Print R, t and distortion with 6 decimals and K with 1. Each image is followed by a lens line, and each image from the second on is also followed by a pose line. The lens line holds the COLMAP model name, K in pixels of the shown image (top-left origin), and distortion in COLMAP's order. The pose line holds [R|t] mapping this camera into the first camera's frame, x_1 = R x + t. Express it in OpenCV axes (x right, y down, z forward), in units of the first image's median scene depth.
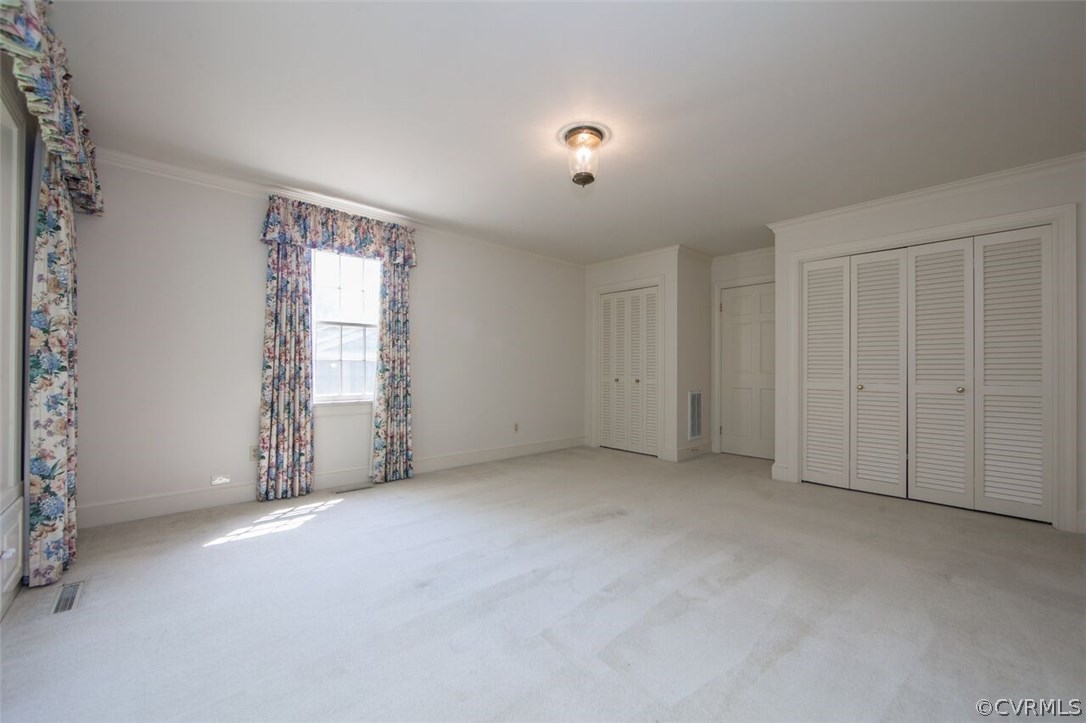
lens RADIAL K [[441.8, 0, 543.0], [0, 441.8, 361.5], [0, 0, 1]] dist [-0.000483, 0.000054]
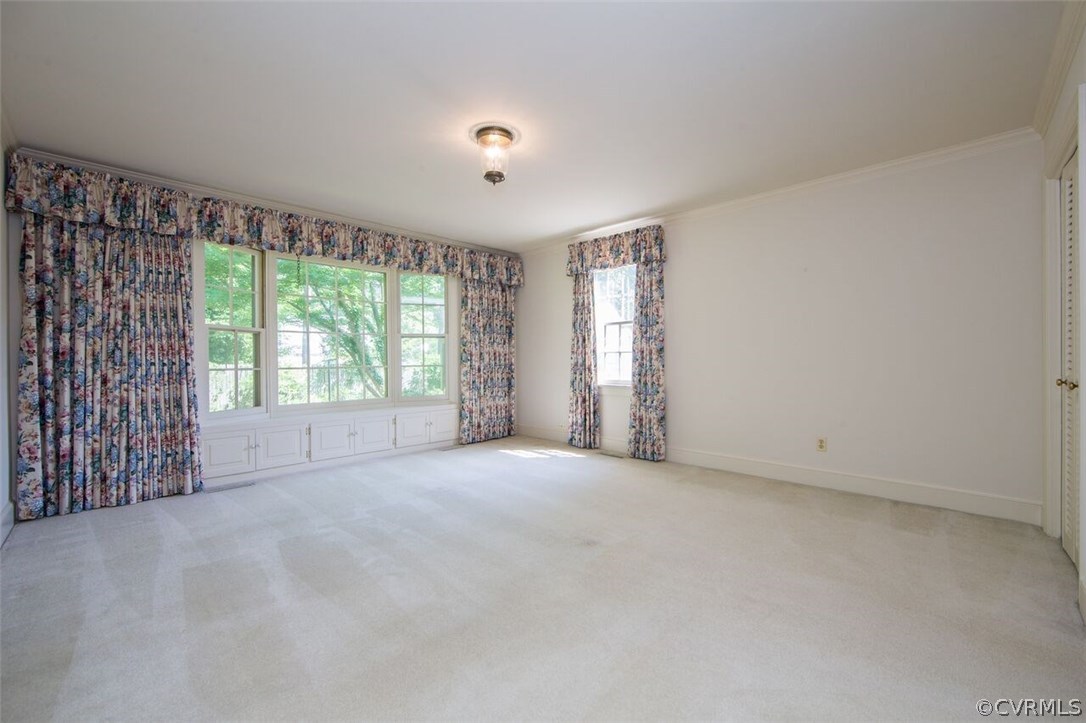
lens RADIAL K [[444.6, 0, 556.6], [0, 444.6, 353.6], [0, 0, 1]] dist [-0.002122, 0.000145]
pose [[0.059558, -0.012775, -0.998143, 0.822980], [0.025299, 0.999616, -0.011284, 0.011930], [0.997904, -0.024580, 0.059859, 0.773185]]
